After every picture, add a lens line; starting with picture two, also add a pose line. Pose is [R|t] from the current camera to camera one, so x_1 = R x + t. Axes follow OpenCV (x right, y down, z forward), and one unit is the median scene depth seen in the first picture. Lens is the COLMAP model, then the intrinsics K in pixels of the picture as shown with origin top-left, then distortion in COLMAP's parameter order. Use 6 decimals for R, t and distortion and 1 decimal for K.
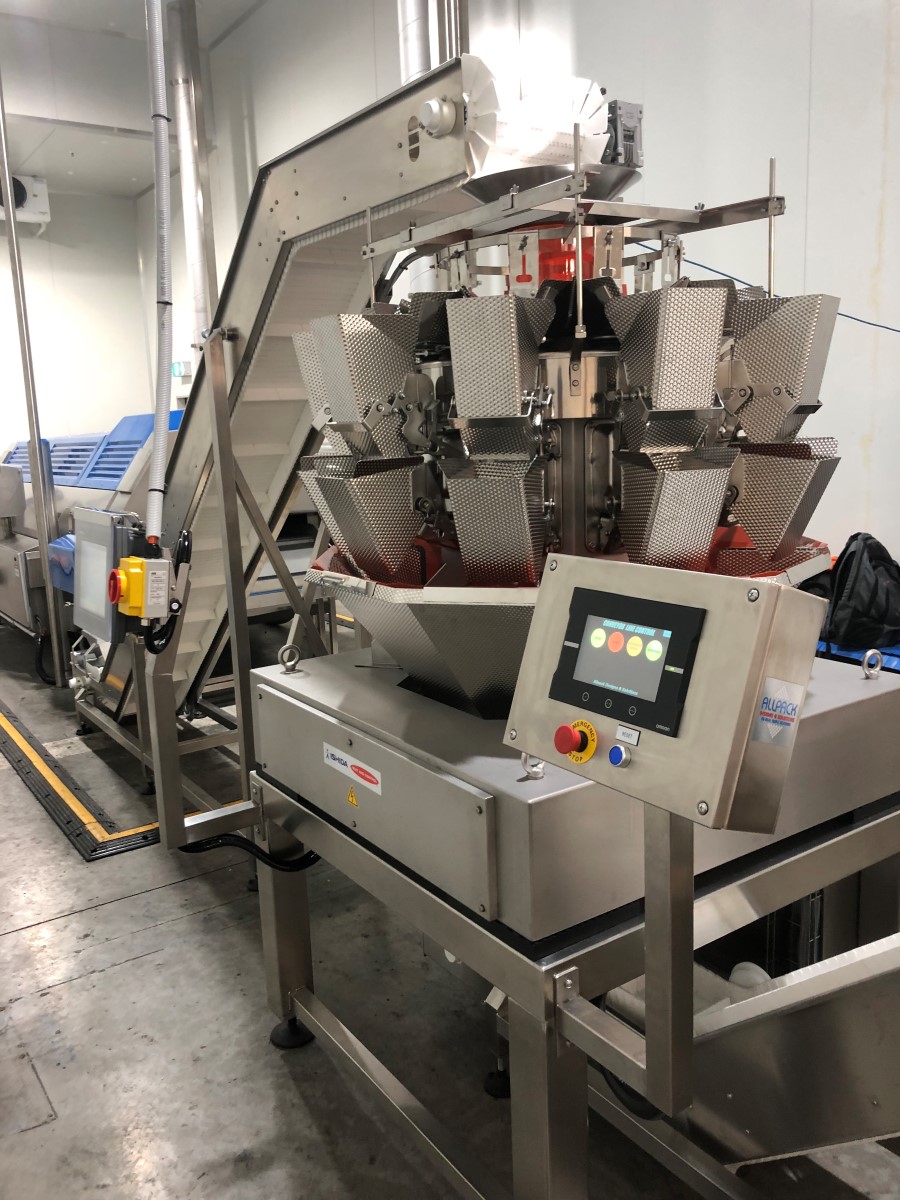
lens RADIAL K [[988.9, 0, 449.9], [0, 988.9, 612.0], [0, 0, 1]] dist [0.036187, -0.044989]
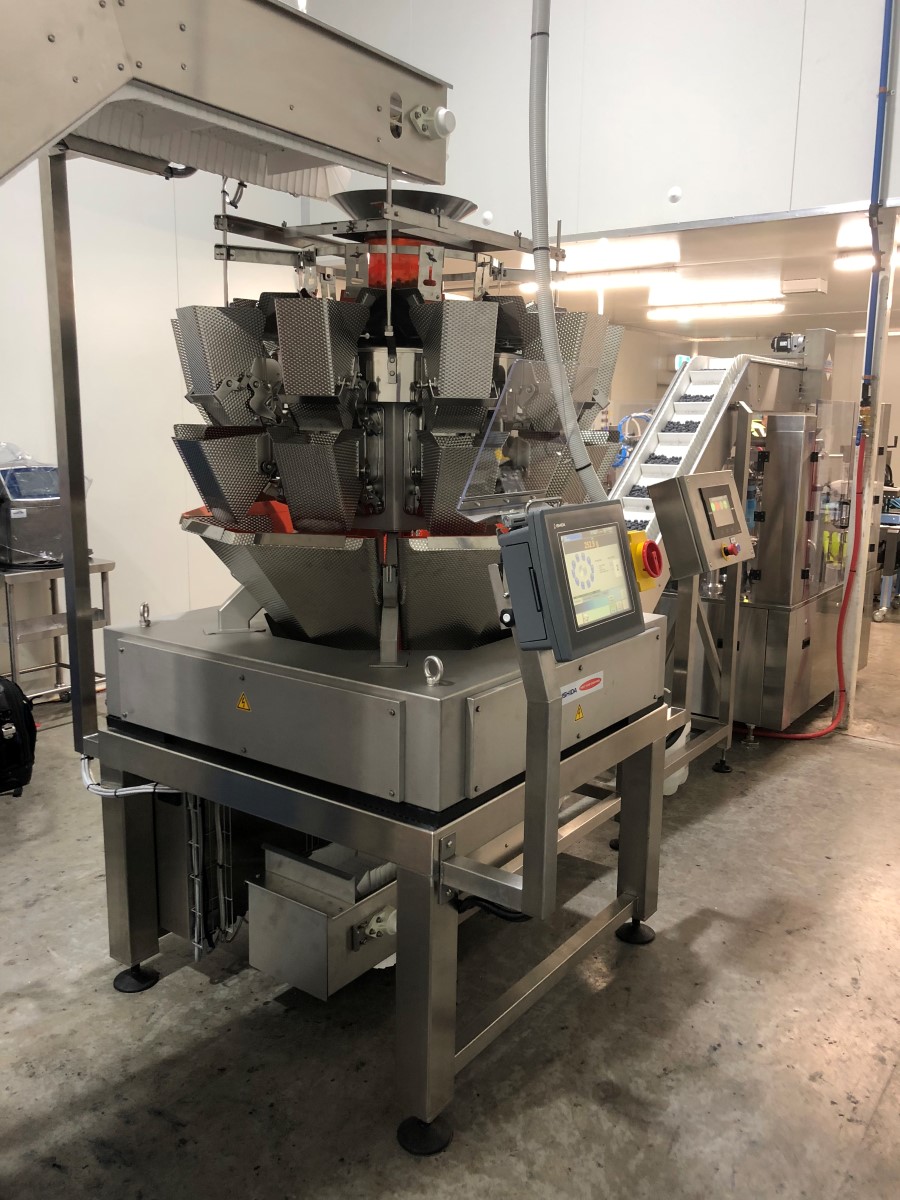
lens RADIAL K [[988.9, 0, 447.8], [0, 988.9, 589.4], [0, 0, 1]] dist [0.036187, -0.044989]
pose [[-0.338928, -0.147851, 0.929122, -1.070603], [0.170392, 0.961596, 0.215175, -0.230183], [-0.925254, 0.231243, -0.300719, 1.386565]]
